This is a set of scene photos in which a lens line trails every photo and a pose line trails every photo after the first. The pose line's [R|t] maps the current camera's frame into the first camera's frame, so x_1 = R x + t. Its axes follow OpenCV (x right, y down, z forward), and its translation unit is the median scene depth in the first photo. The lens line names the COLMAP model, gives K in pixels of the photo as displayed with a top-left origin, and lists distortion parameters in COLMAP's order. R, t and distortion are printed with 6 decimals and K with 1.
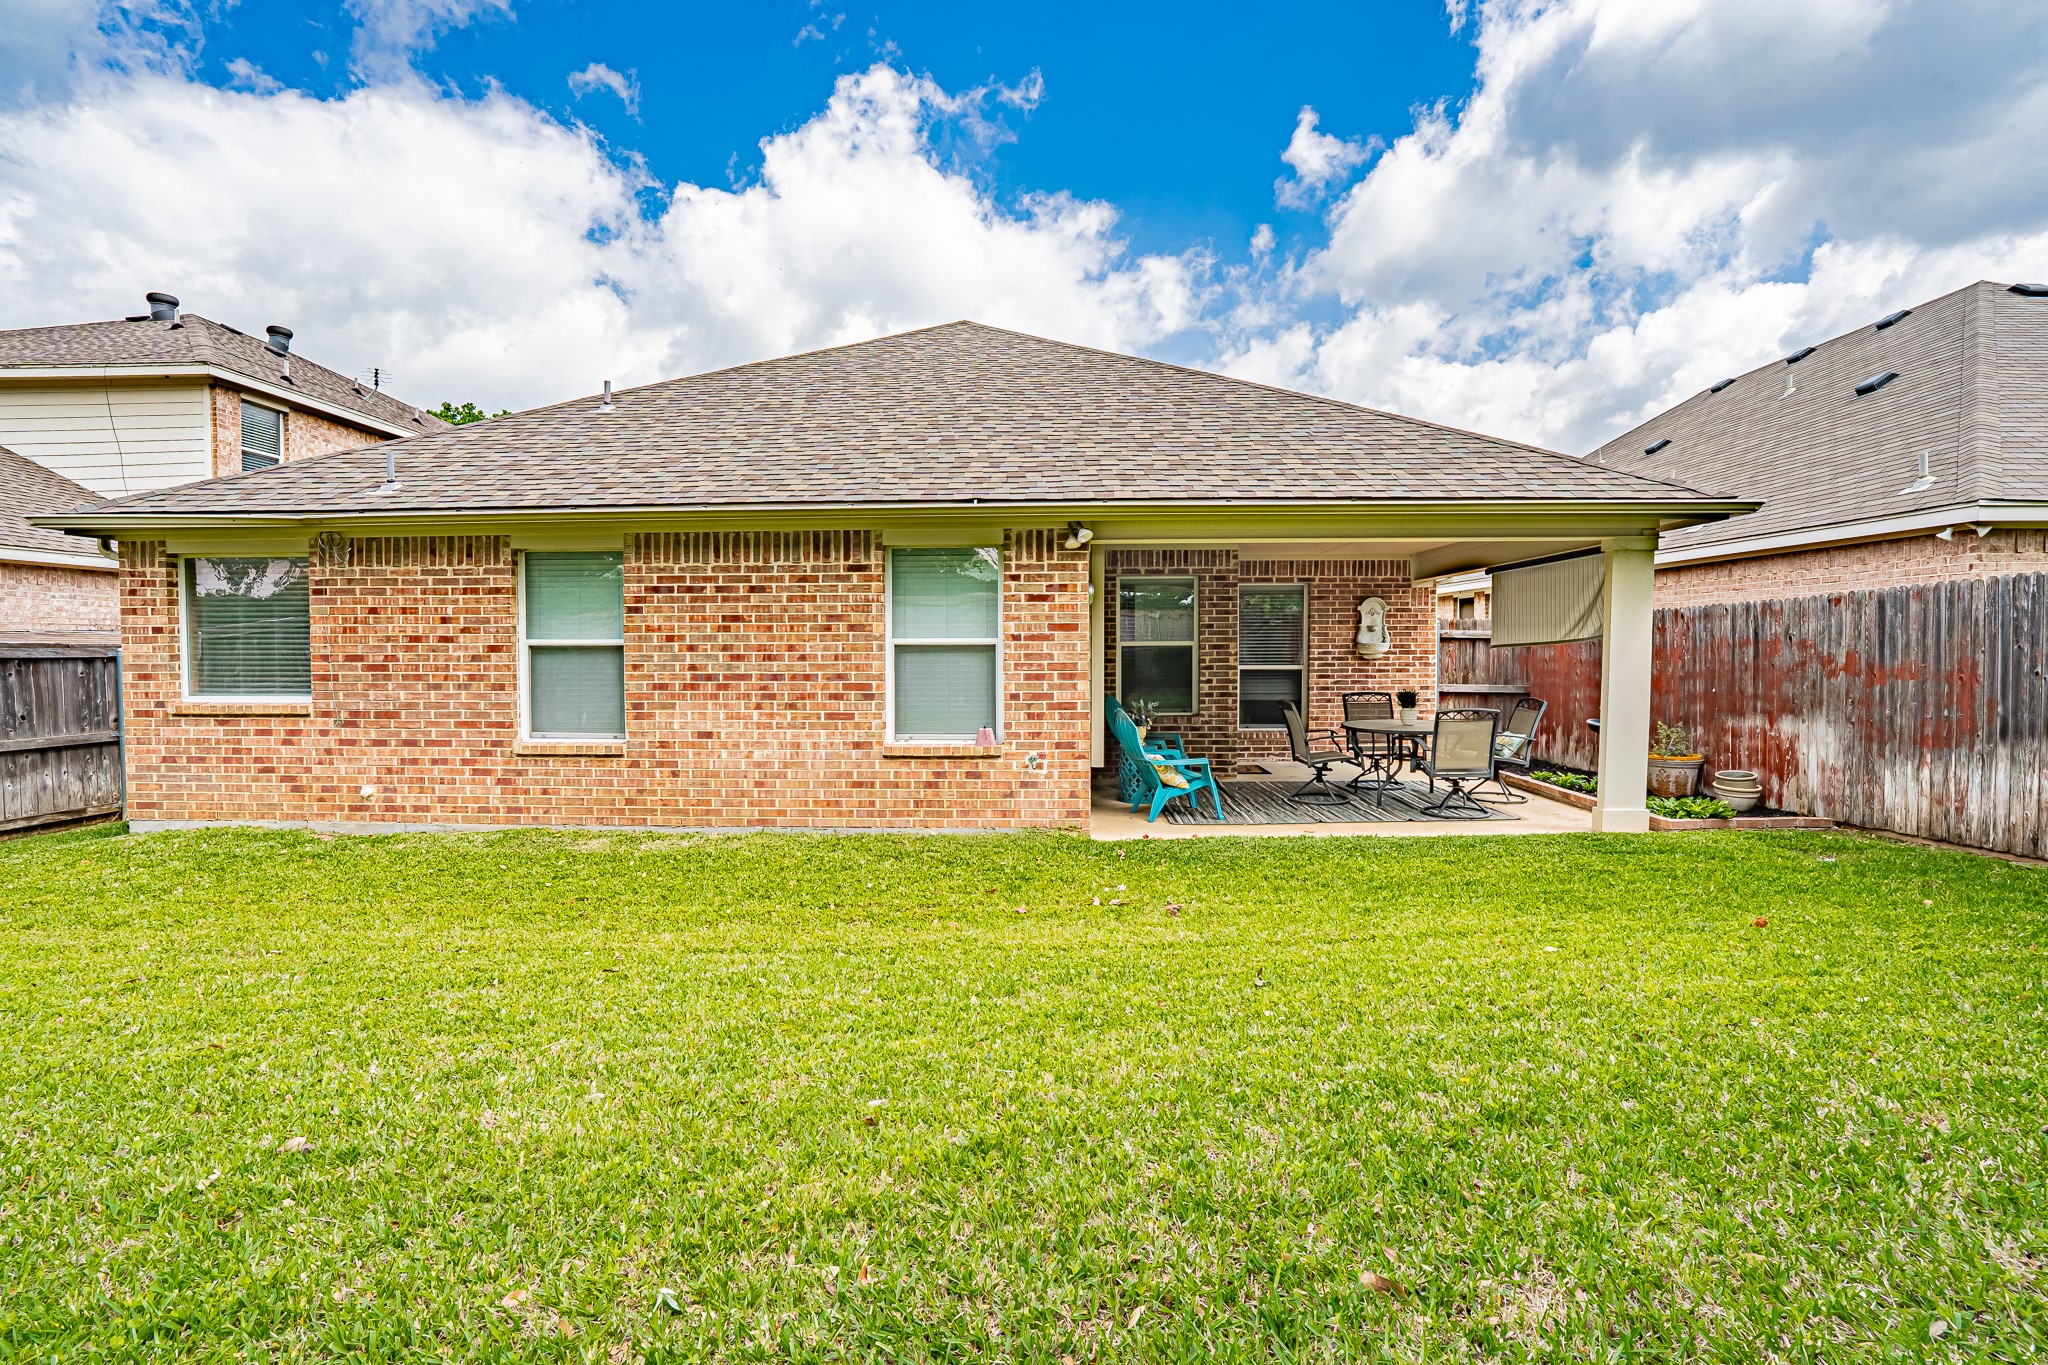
lens RADIAL K [[934.4, 0, 1024.6], [0, 934.4, 676.4], [0, 0, 1]] dist [-0.030077, 0.010114]
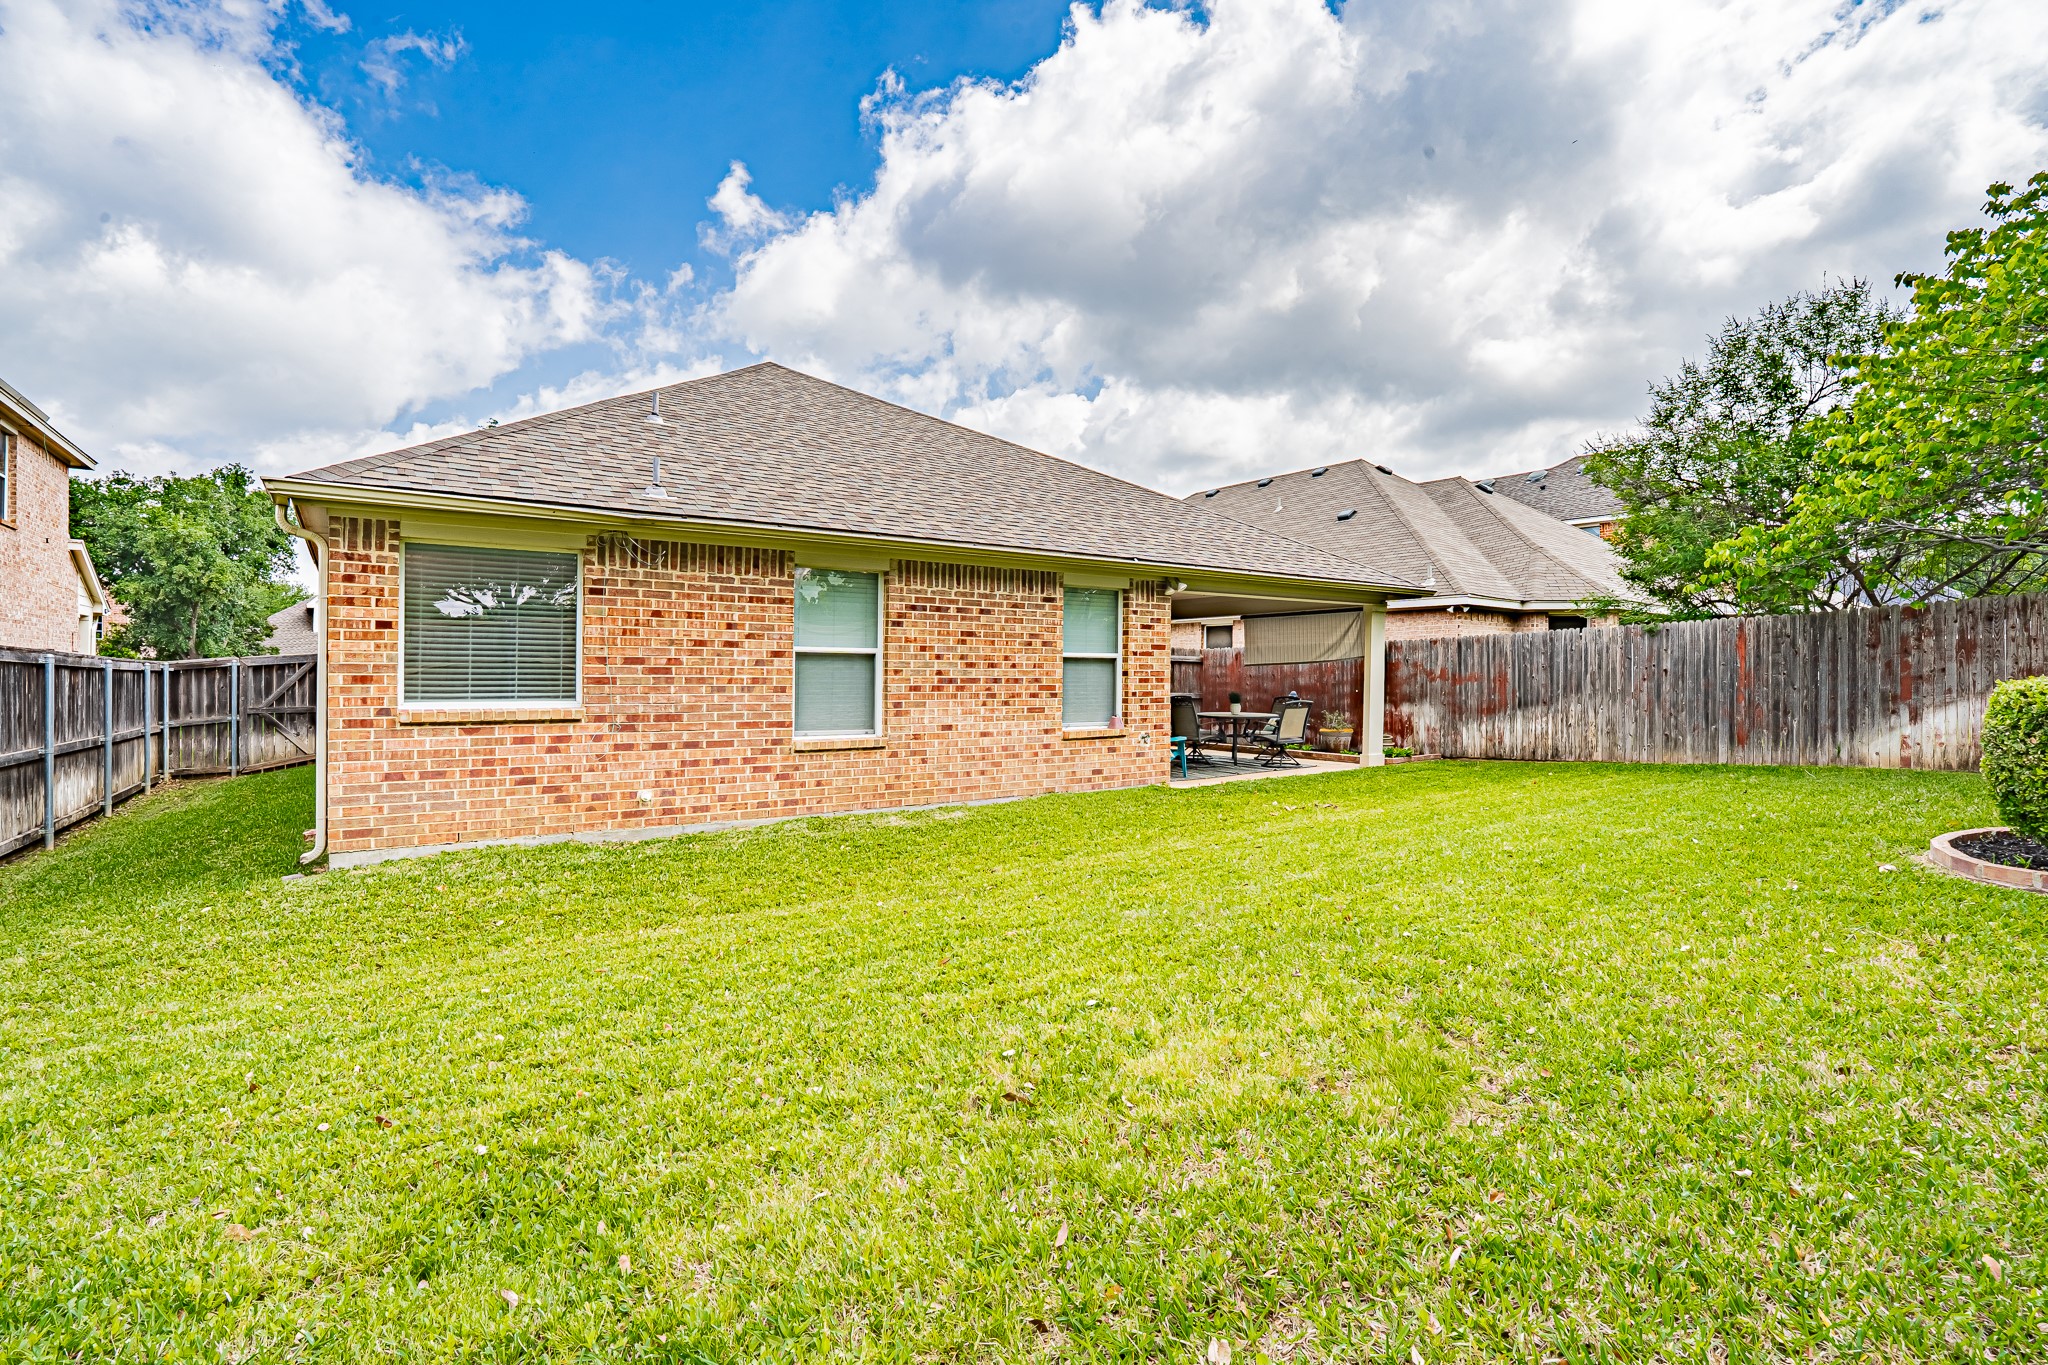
lens RADIAL K [[934.4, 0, 983.4], [0, 934.4, 662.6], [0, 0, 1]] dist [-0.030077, 0.010114]
pose [[0.805677, 0.013556, 0.592201, -1.011022], [0.012266, 0.999142, -0.039559, 0.025879], [-0.592229, 0.039136, 0.804819, -0.020749]]
